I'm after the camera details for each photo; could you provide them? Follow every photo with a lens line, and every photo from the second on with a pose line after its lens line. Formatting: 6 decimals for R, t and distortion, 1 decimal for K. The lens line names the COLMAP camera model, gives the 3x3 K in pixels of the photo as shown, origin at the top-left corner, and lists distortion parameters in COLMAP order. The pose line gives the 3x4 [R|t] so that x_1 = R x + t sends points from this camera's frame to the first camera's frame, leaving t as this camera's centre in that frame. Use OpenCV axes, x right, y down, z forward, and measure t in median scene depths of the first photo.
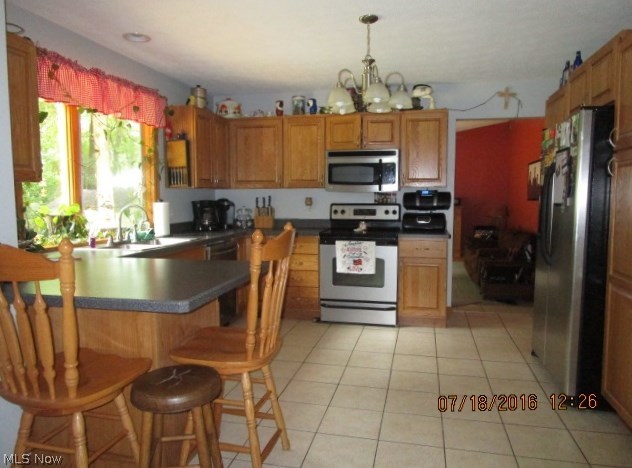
lens RADIAL K [[460.4, 0, 315.3], [0, 460.4, 233.7], [0, 0, 1]] dist [-0.008323, 0.004026]
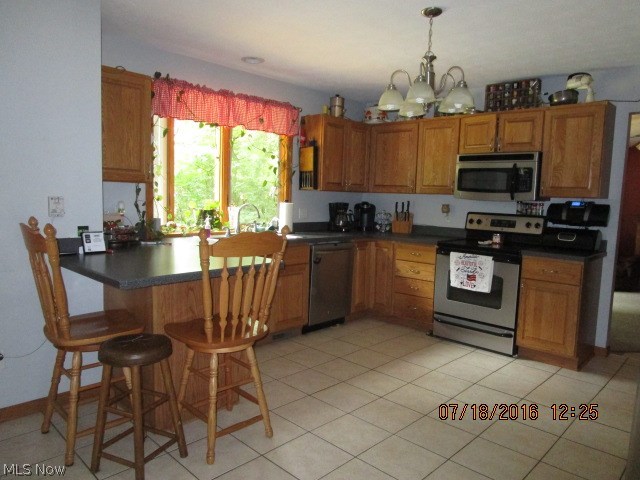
lens RADIAL K [[459.7, 0, 319.7], [0, 459.7, 241.0], [0, 0, 1]] dist [-0.013661, -0.003924]
pose [[0.860250, 0.081647, -0.503292, 0.276843], [-0.077152, 0.996574, 0.029800, -0.013557], [0.504001, 0.013195, 0.863602, 0.066398]]
